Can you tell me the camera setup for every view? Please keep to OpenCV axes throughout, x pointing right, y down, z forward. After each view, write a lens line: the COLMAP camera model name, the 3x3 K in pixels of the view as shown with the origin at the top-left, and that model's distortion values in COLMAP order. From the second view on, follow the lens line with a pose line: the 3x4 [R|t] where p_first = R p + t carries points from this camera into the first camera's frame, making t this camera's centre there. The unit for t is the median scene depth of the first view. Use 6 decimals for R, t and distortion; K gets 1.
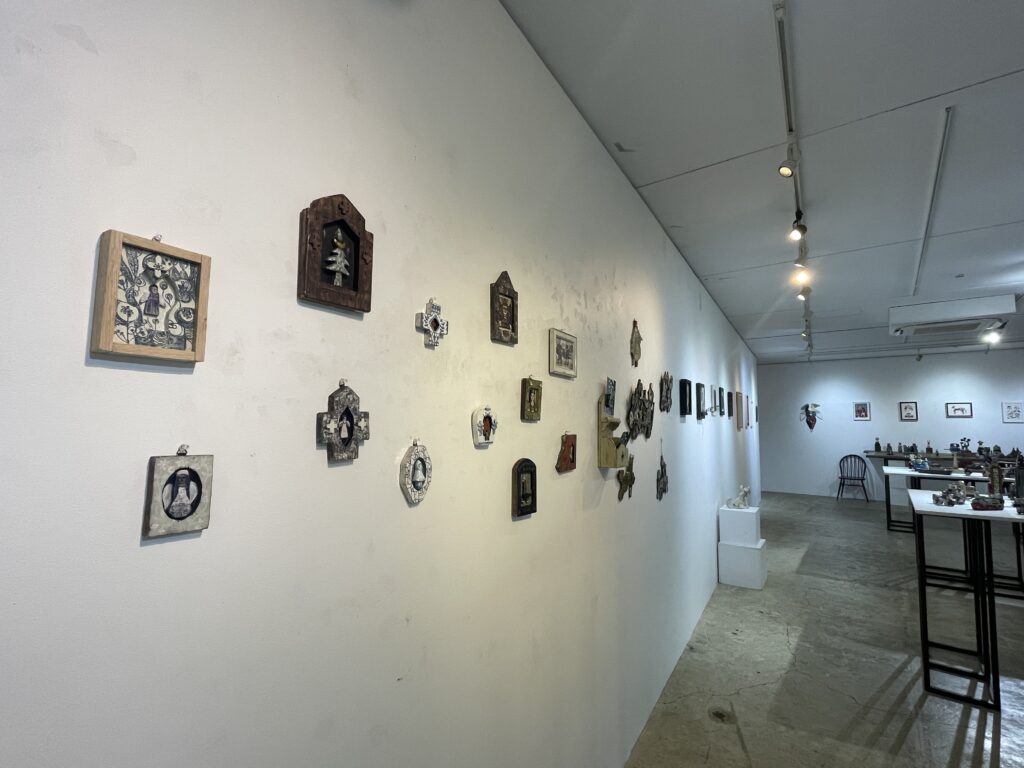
lens RADIAL K [[471.3, 0, 509.8], [0, 471.3, 383.7], [0, 0, 1]] dist [0.005388, 0.000721]
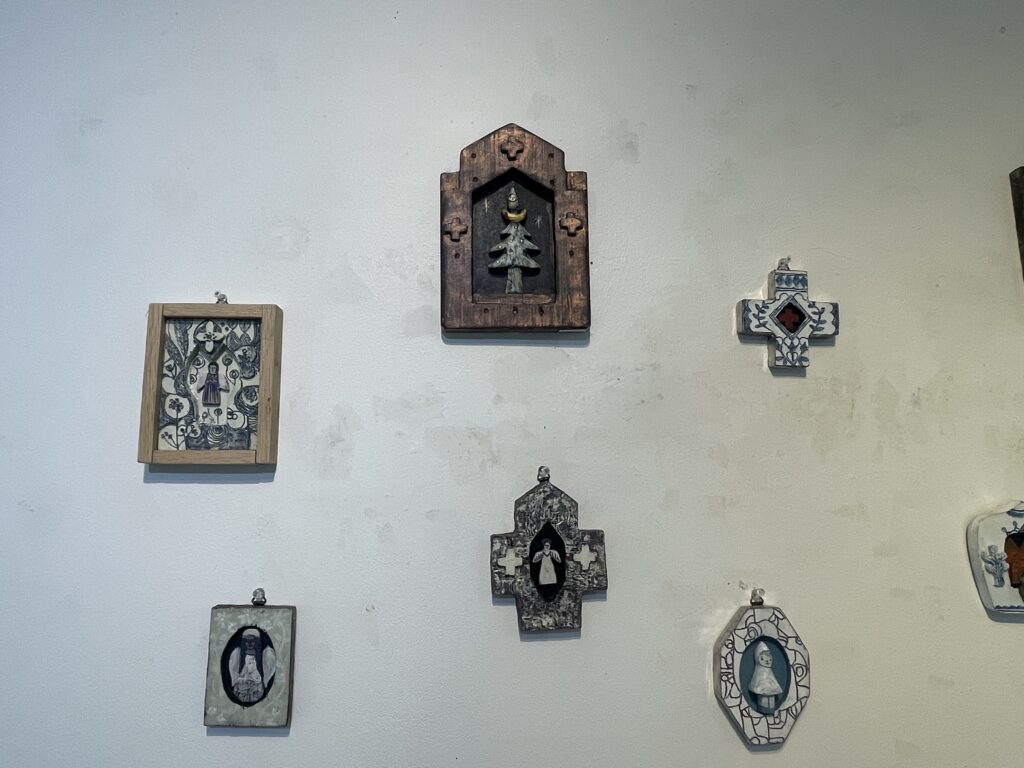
lens RADIAL K [[714.9, 0, 511.9], [0, 714.9, 385.7], [0, 0, 1]] dist [0.003222, -0.000535]
pose [[0.563960, -0.113953, -0.817902, 0.283716], [0.070398, 0.993462, -0.089872, -0.031167], [0.822796, -0.006895, 0.568295, 0.542680]]
